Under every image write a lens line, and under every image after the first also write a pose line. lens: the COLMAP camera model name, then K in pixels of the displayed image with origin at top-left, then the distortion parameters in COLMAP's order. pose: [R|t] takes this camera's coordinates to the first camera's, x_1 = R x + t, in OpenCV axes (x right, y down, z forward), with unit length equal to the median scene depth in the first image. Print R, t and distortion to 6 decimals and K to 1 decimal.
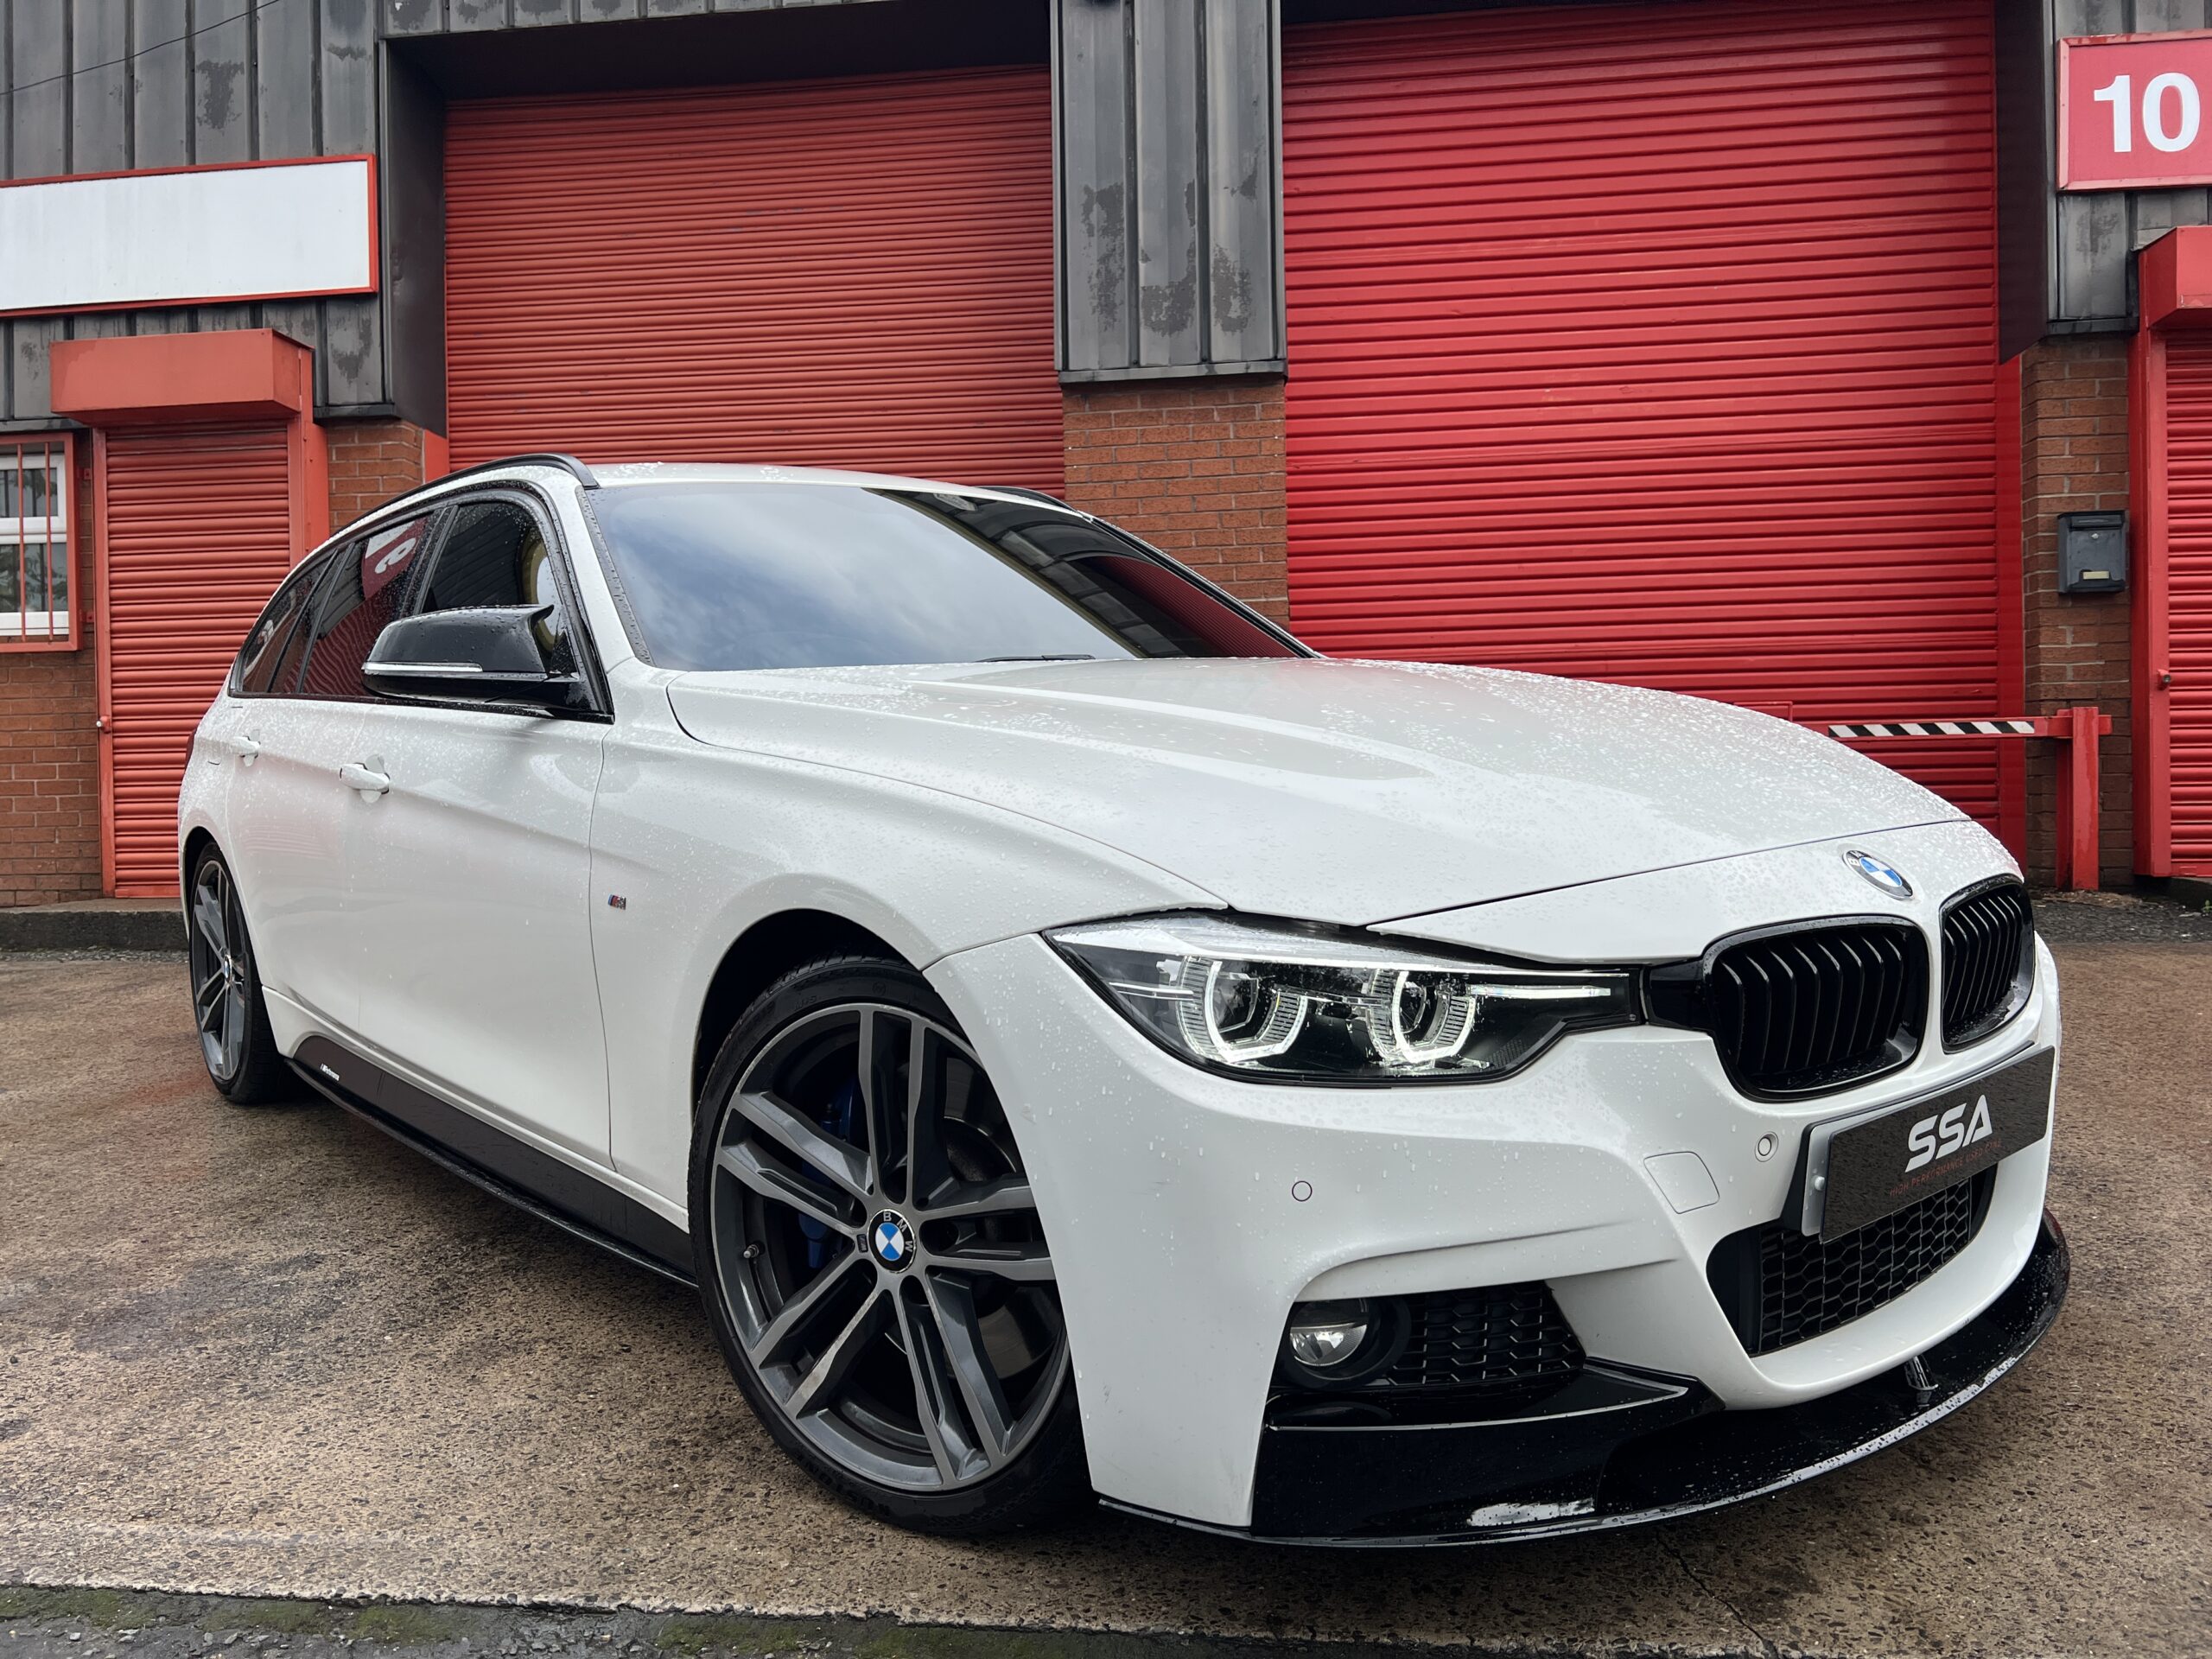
lens RADIAL K [[1671.5, 0, 1091.1], [0, 1671.5, 840.2], [0, 0, 1]] dist [0.040981, -0.049247]
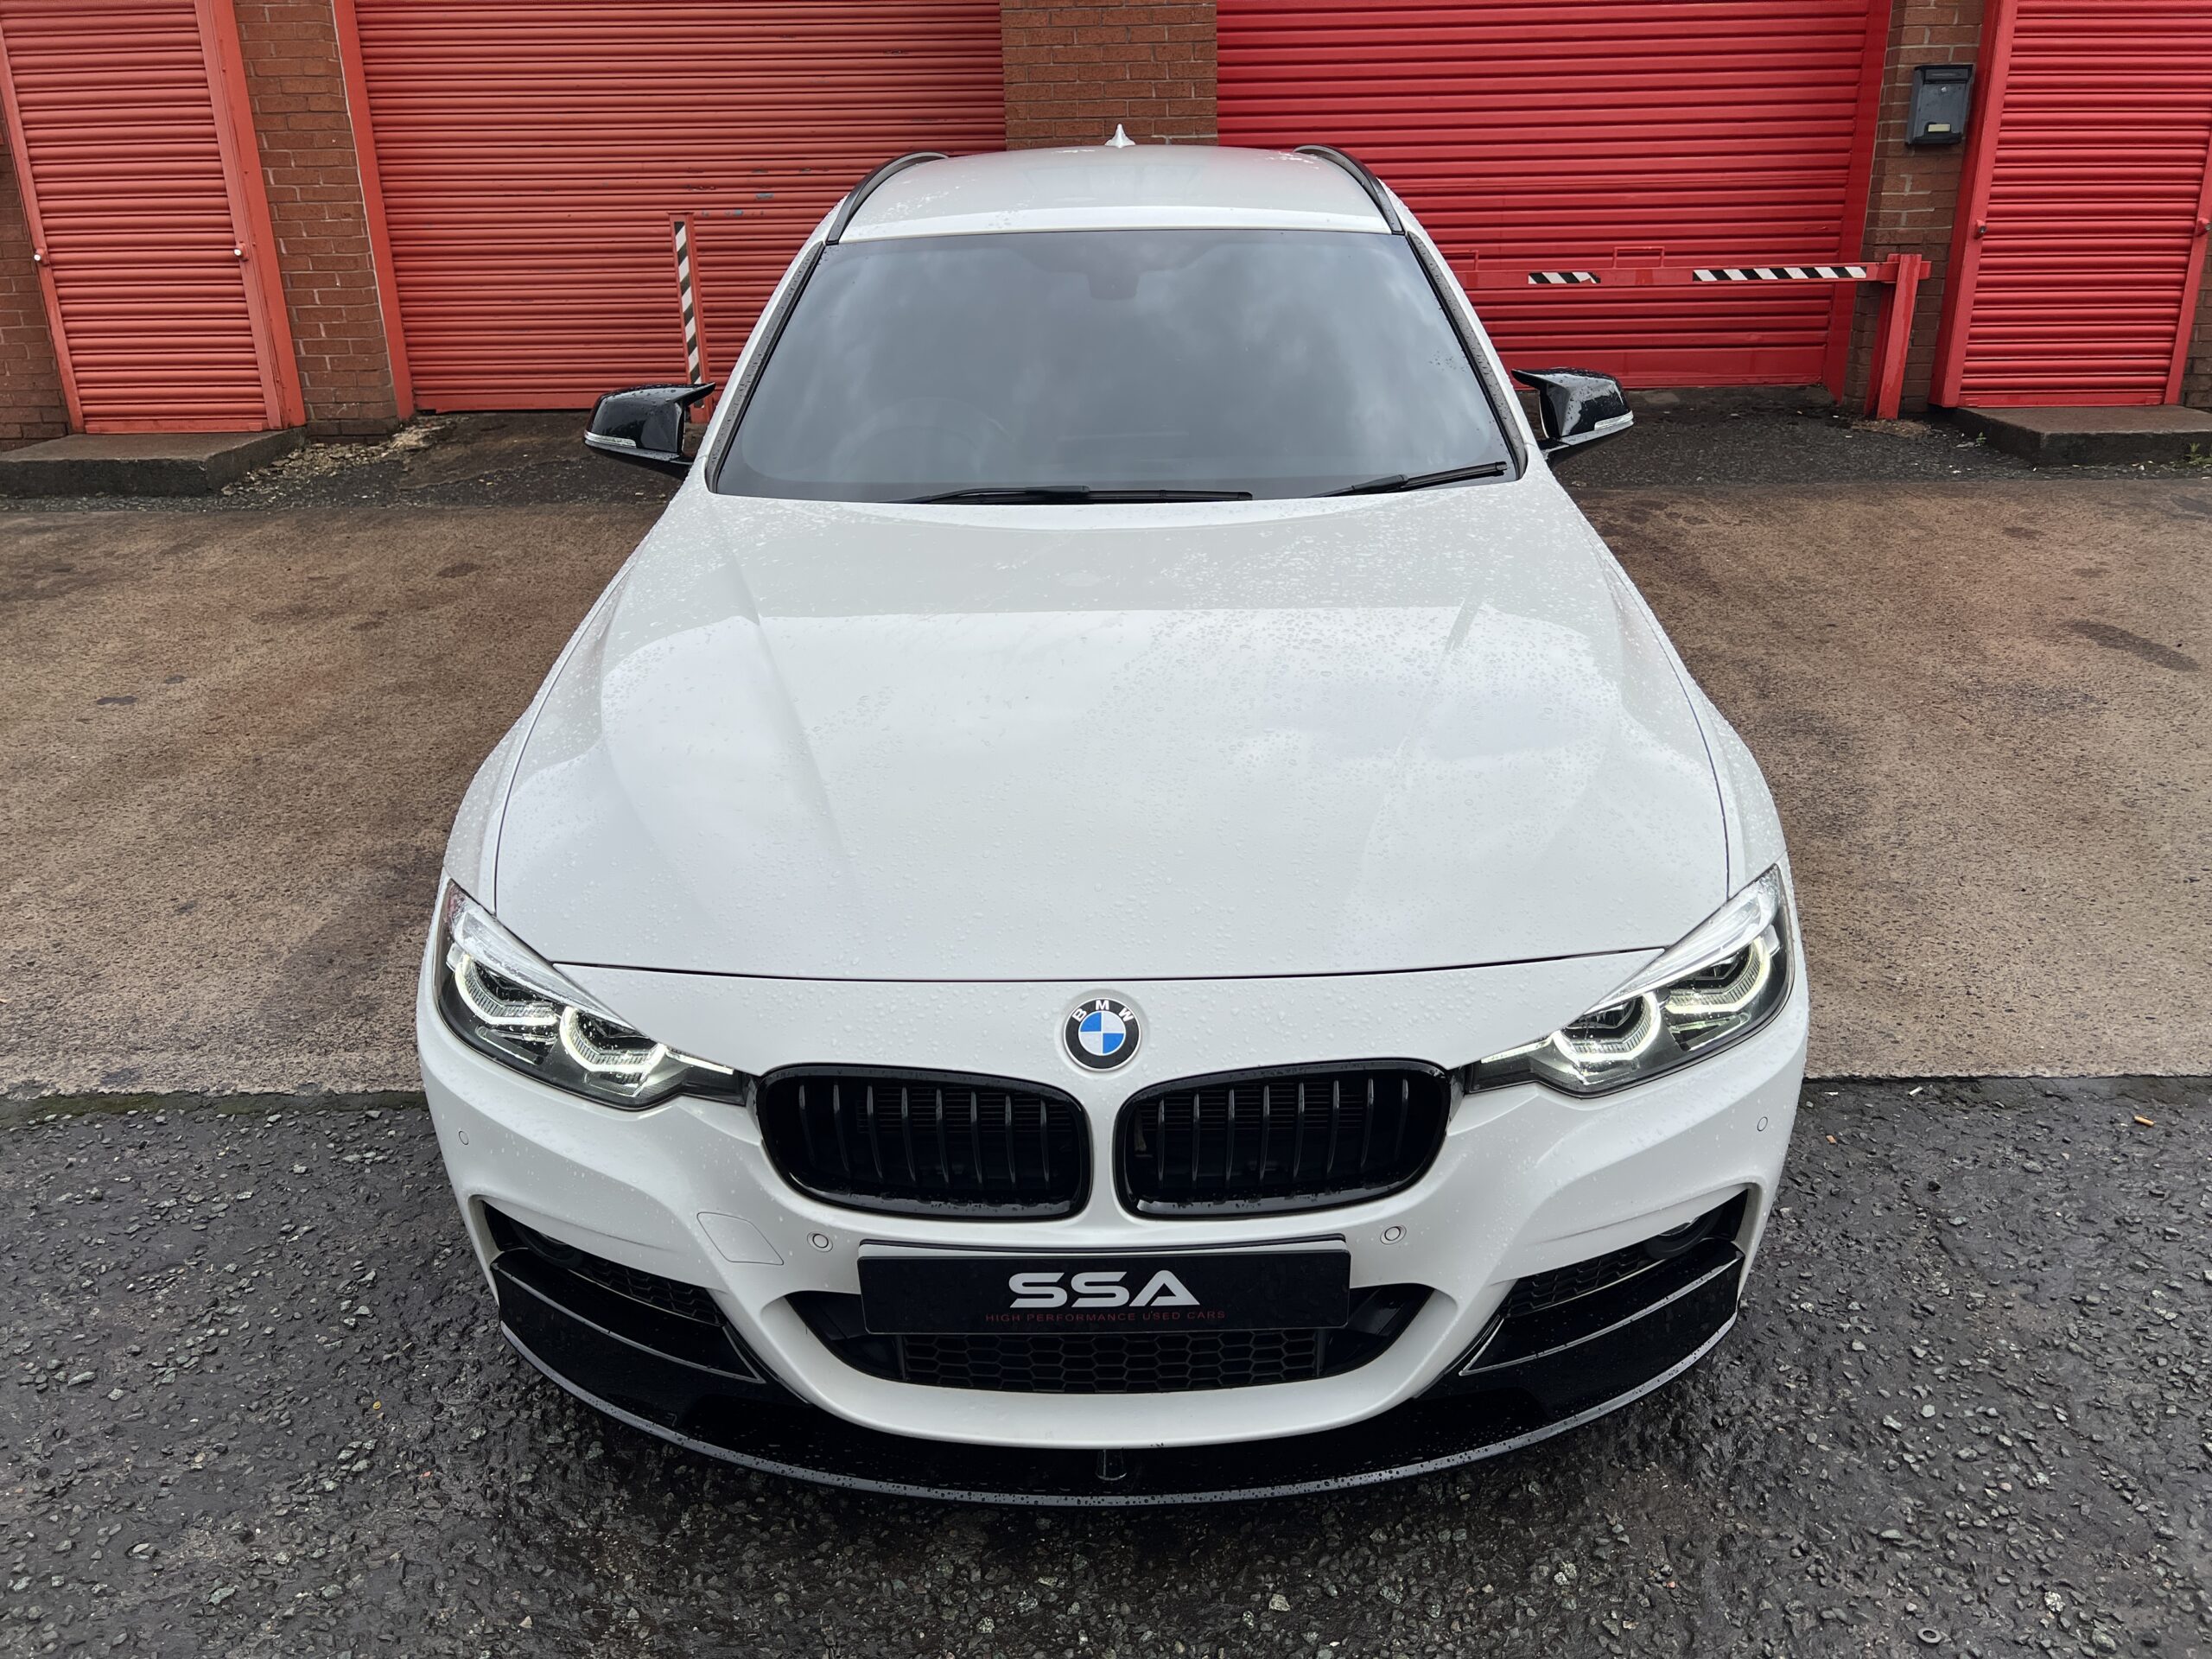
lens RADIAL K [[1671.5, 0, 1115.4], [0, 1671.5, 820.9], [0, 0, 1]] dist [0.040981, -0.049247]
pose [[0.994059, -0.036951, 0.102379, -0.074317], [0.001329, 0.944661, 0.328045, -0.089797], [-0.108835, -0.325960, 0.939098, -0.133459]]
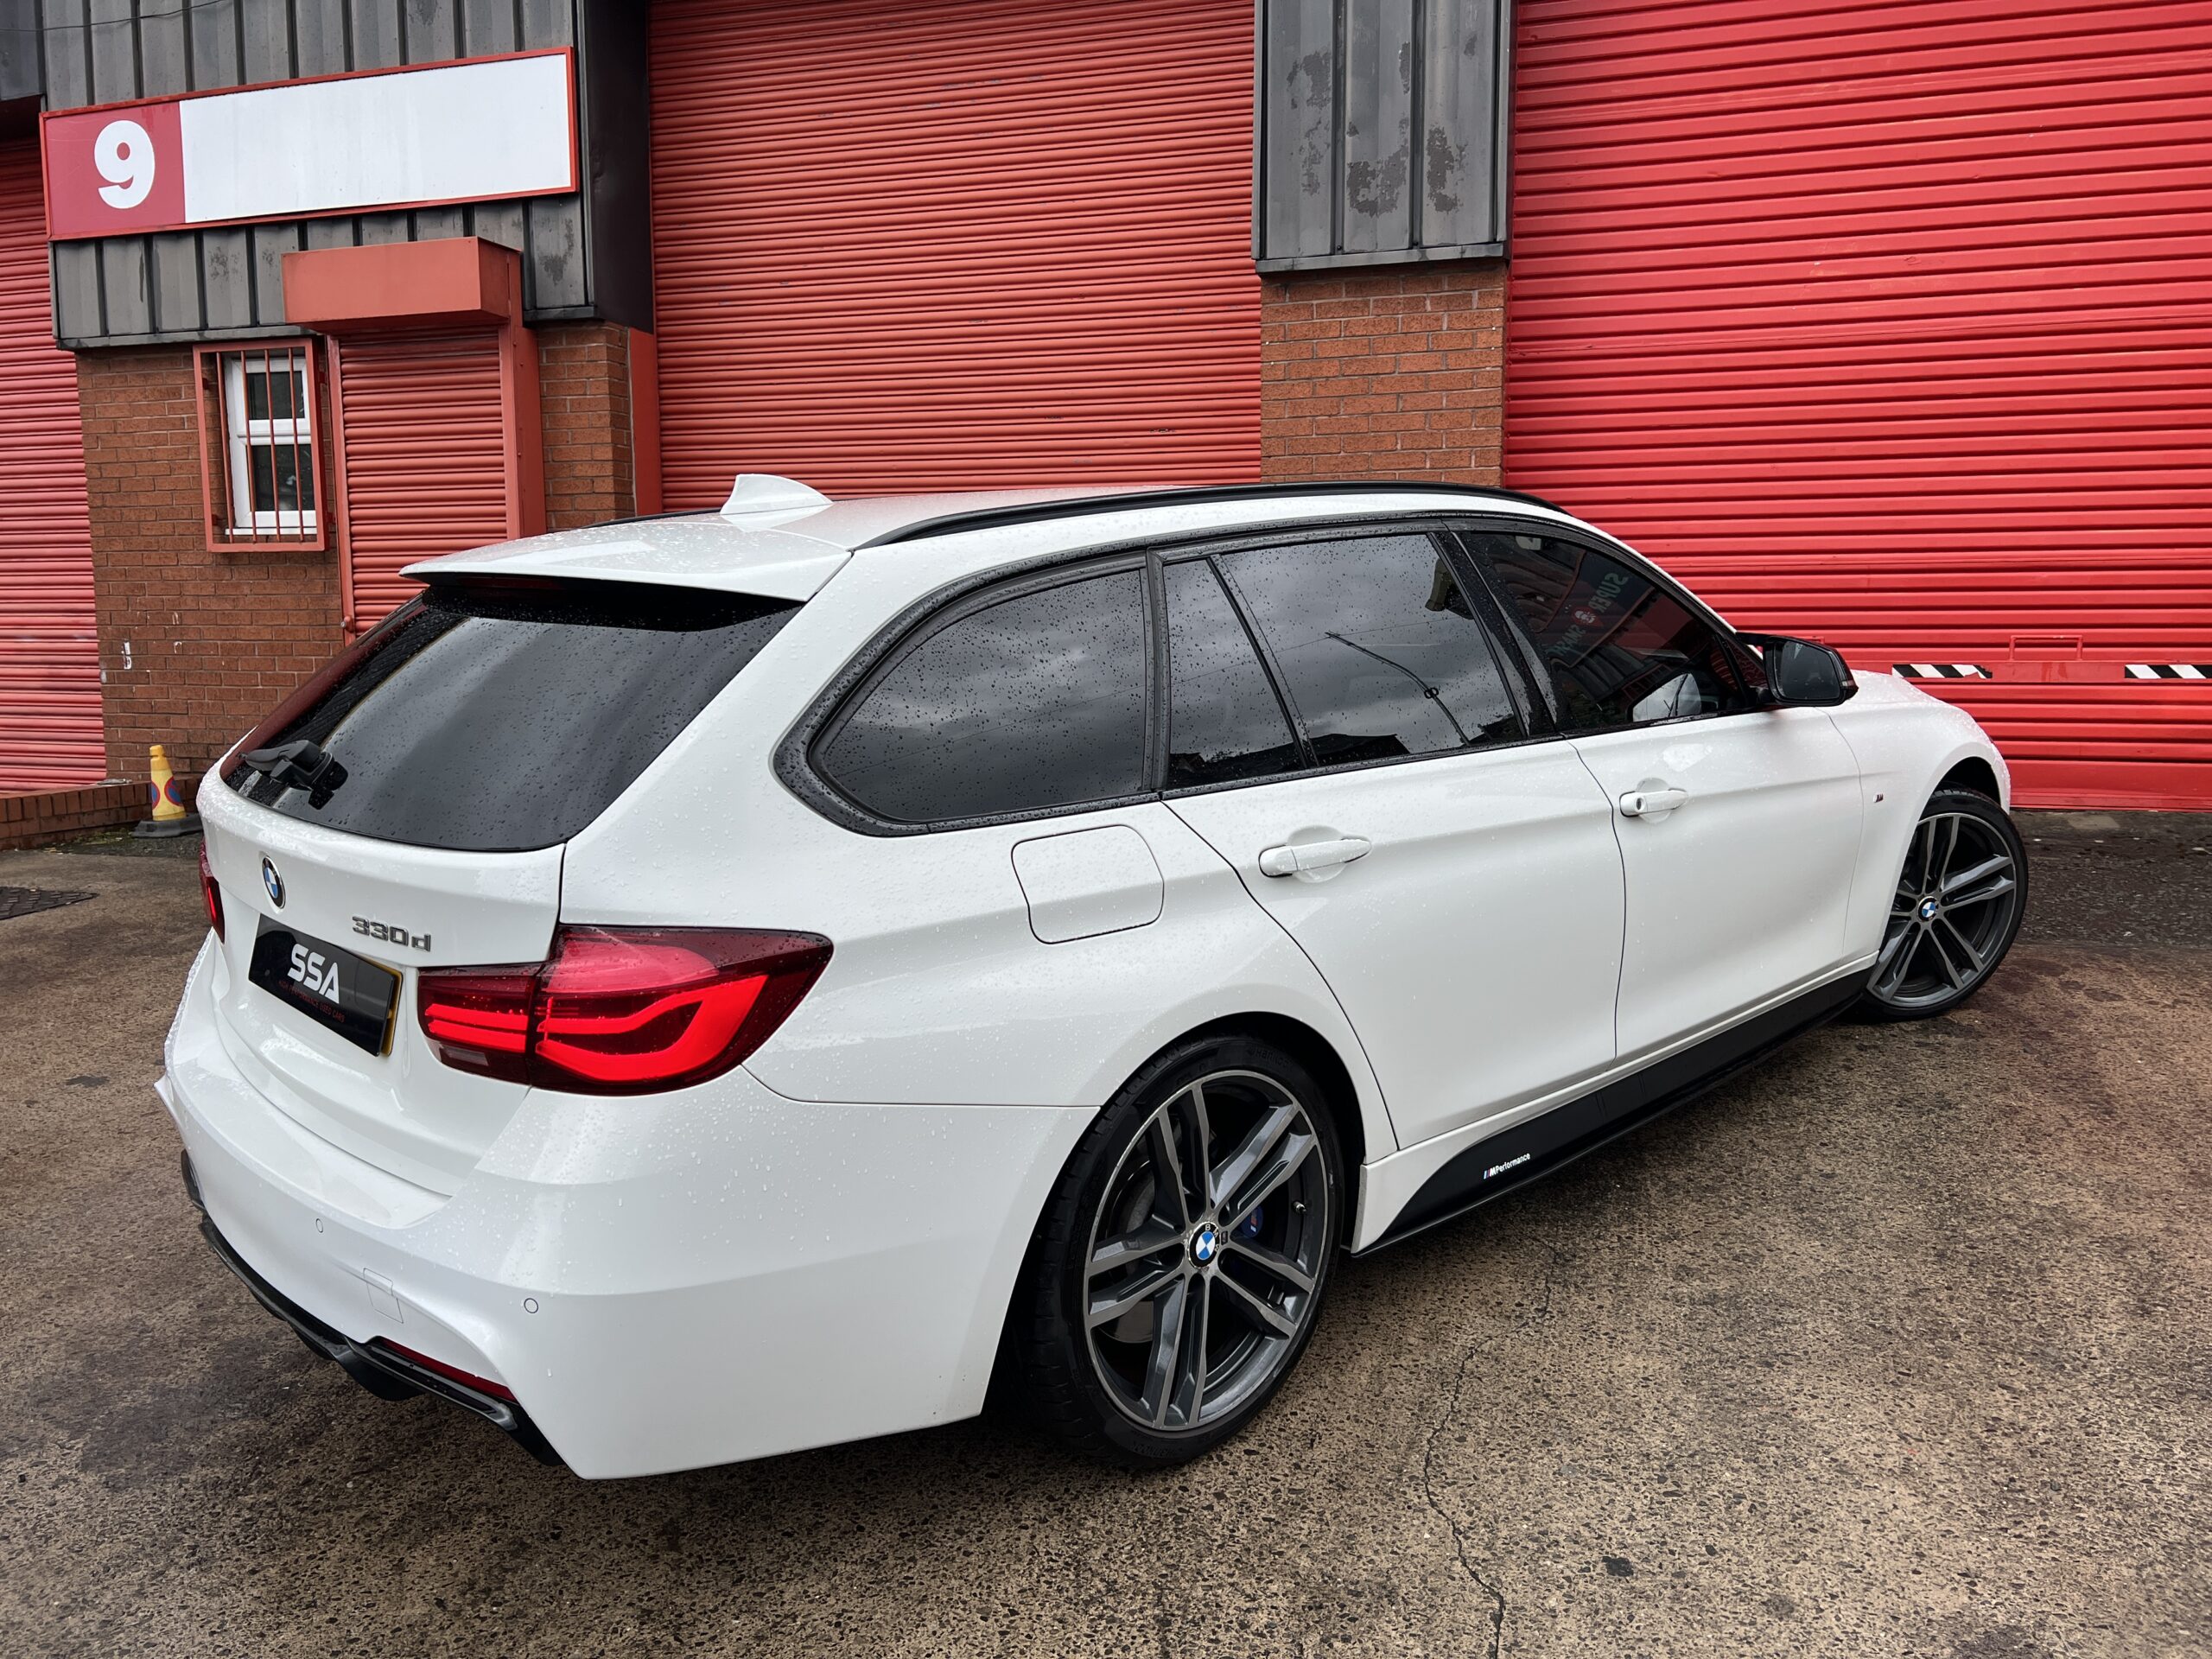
lens RADIAL K [[1671.5, 0, 1100.9], [0, 1671.5, 812.3], [0, 0, 1]] dist [0.040981, -0.049247]
pose [[0.984646, 0.030620, -0.171857, 0.069251], [-0.011789, 0.993912, 0.109544, -0.081680], [0.174165, -0.105836, 0.979012, 0.046803]]
